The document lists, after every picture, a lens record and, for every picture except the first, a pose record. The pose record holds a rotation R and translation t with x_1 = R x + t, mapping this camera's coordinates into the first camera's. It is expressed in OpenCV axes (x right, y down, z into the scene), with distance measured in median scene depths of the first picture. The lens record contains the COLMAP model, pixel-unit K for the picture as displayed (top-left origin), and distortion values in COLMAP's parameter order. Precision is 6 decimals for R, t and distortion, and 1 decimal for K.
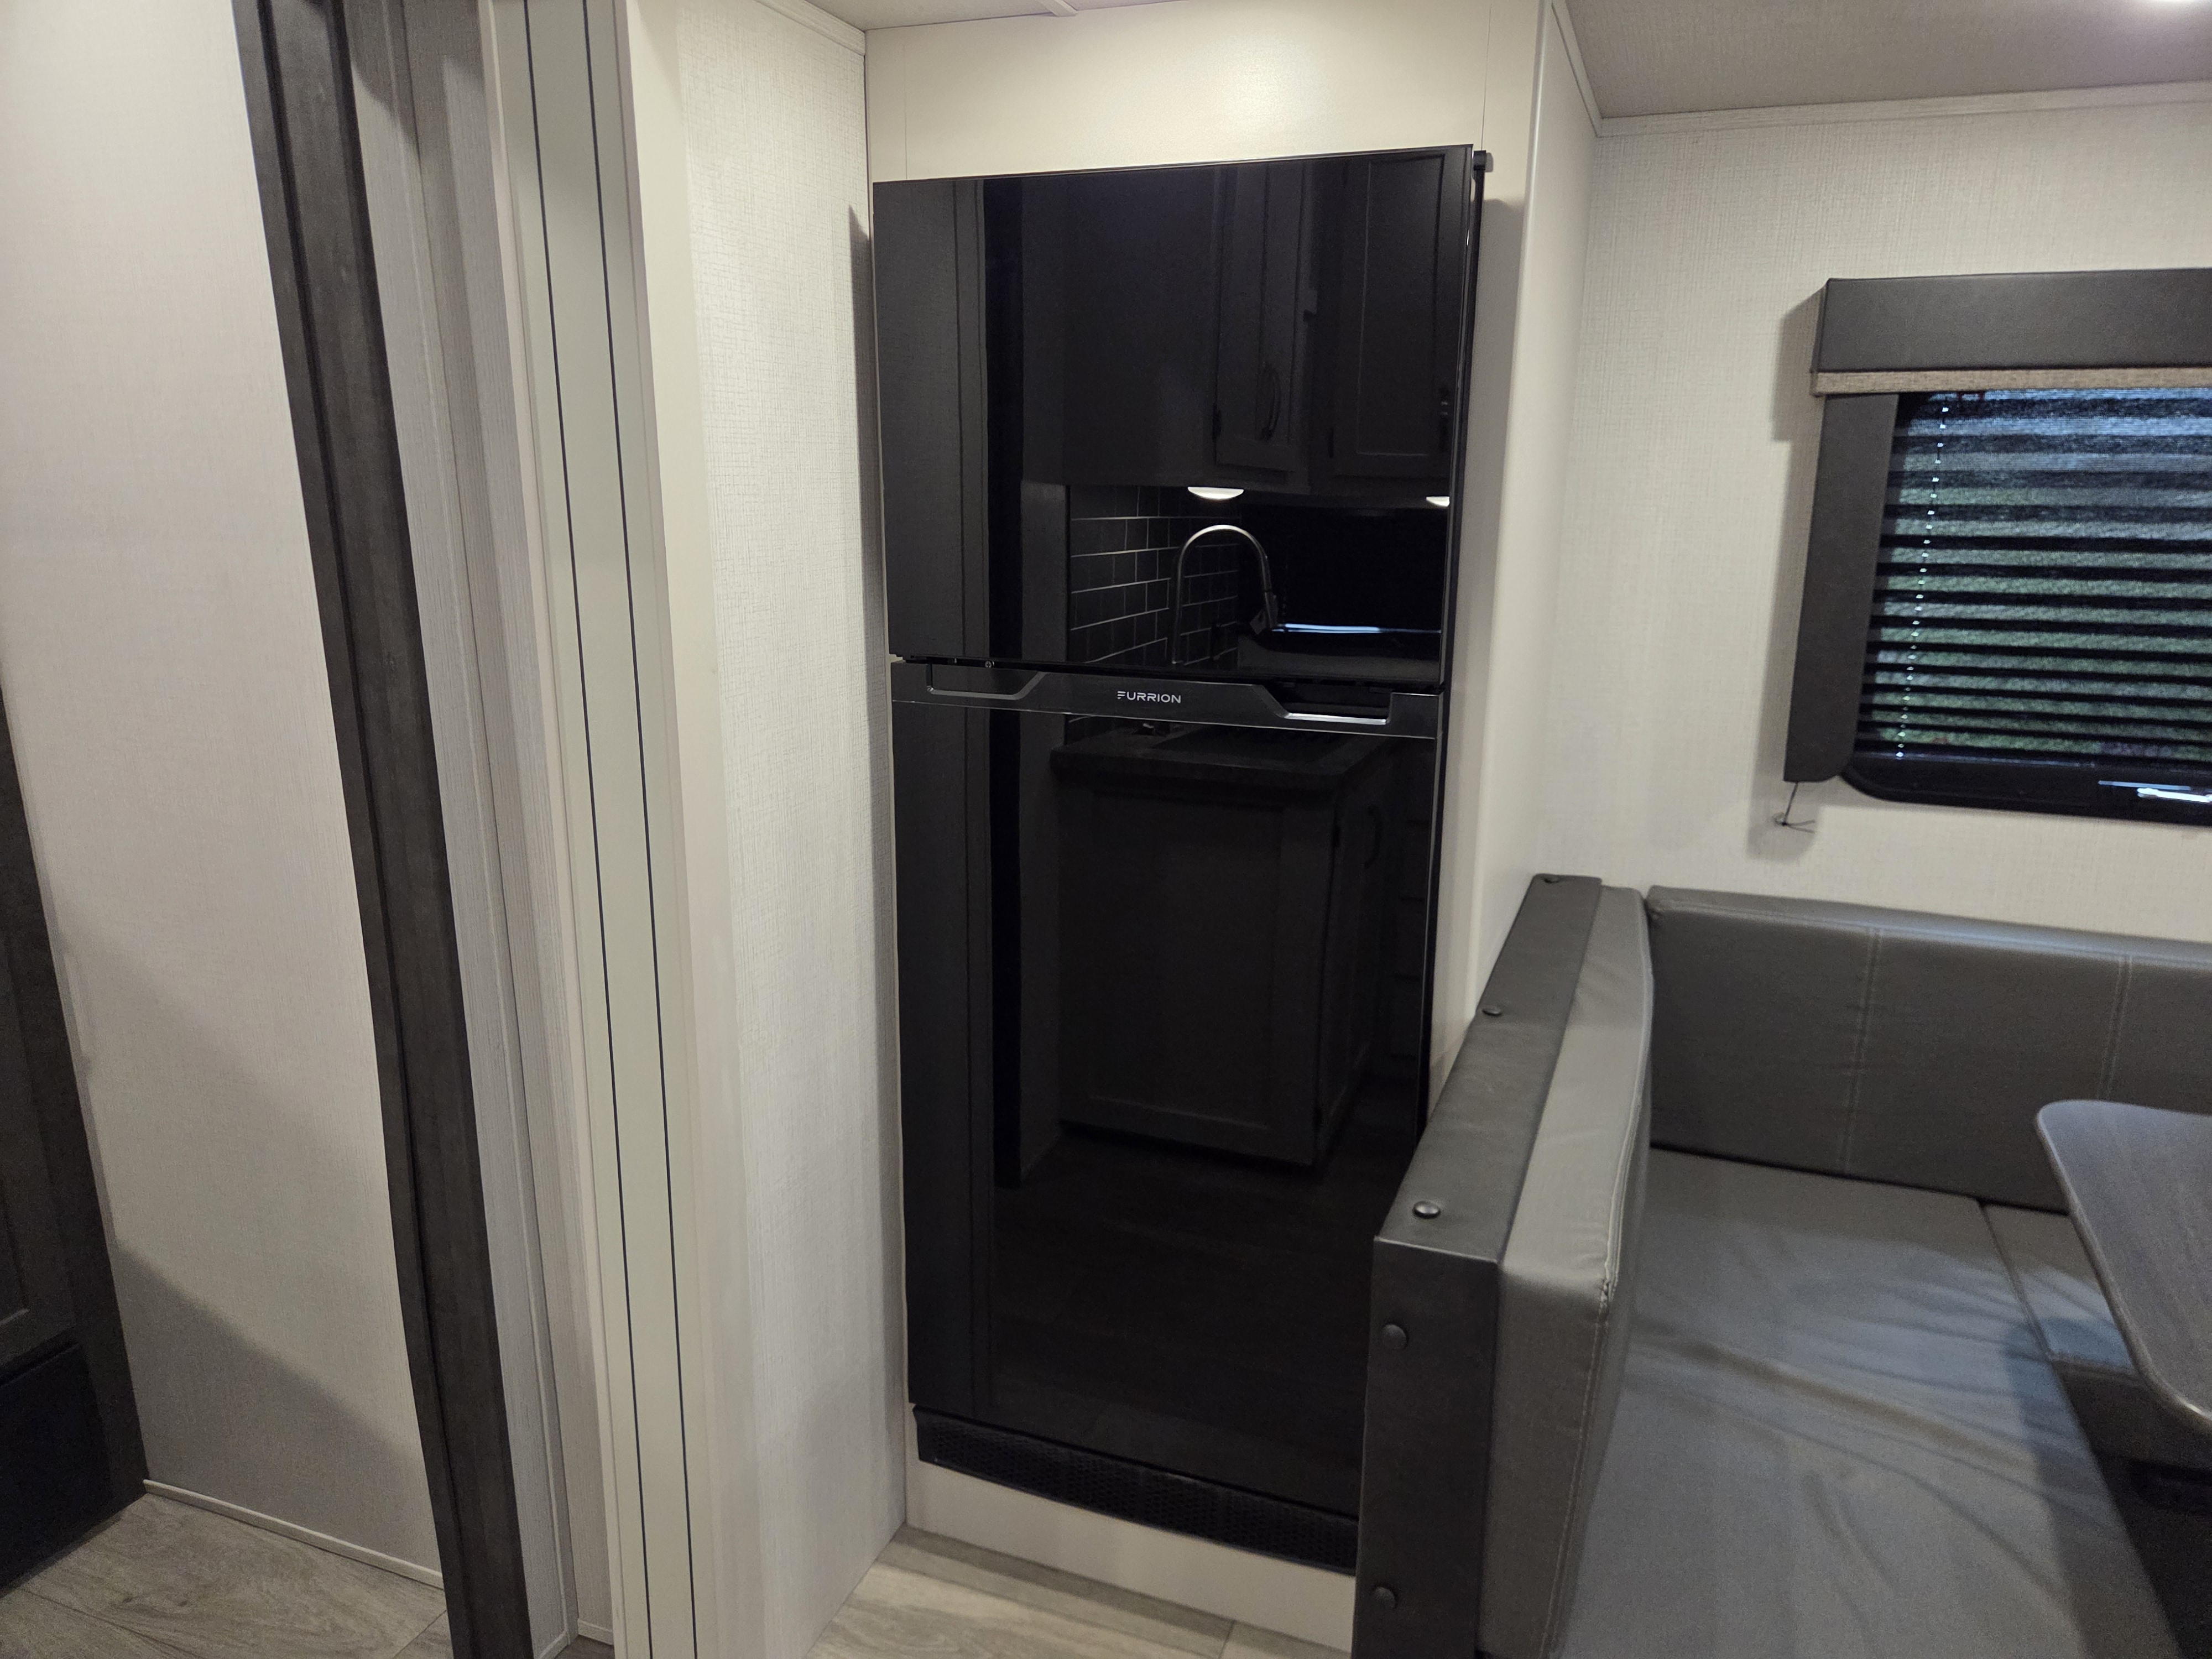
lens RADIAL K [[1513.9, 0, 1106.0], [0, 1513.9, 829.5], [0, 0, 1]] dist [0.000857, -0.005254]
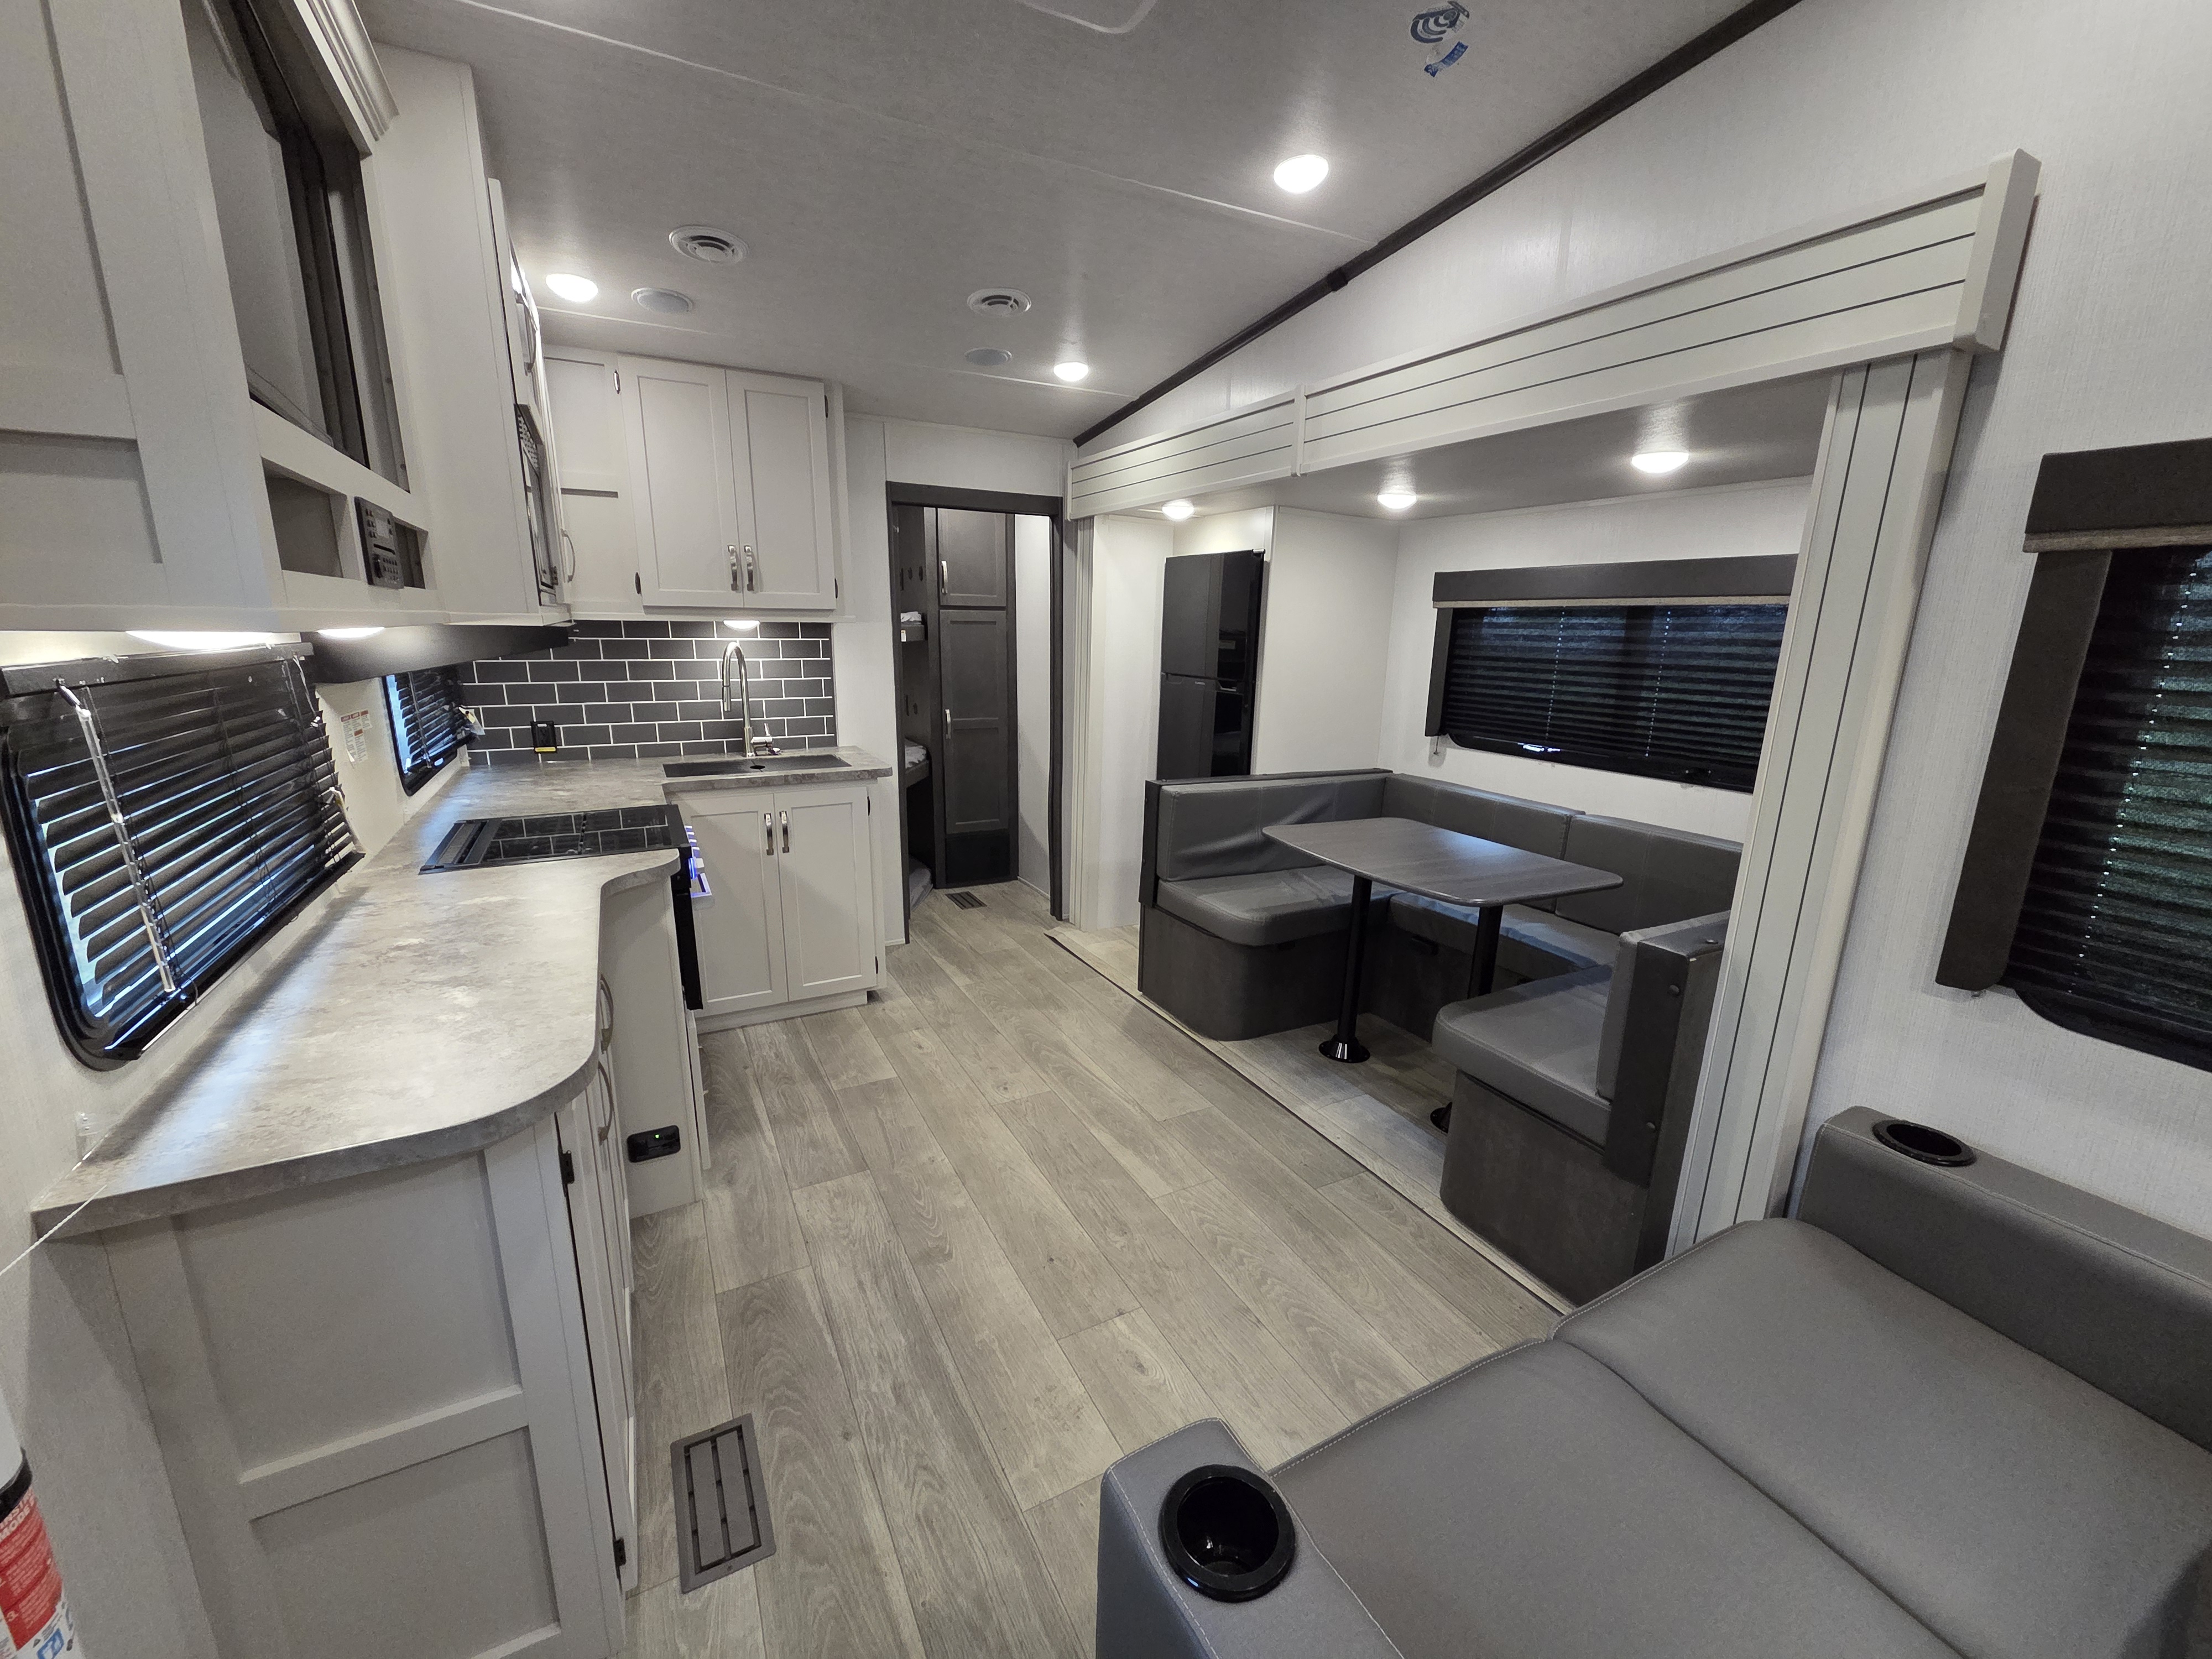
lens RADIAL K [[889.0, 0, 1106.0], [0, 889.0, 829.5], [0, 0, 1]] dist [-0.000237, -0.000059]
pose [[0.758384, 0.163743, -0.630905, 1.162813], [-0.166444, 0.984491, 0.055436, 0.166457], [0.630198, 0.062968, 0.773877, -0.784088]]
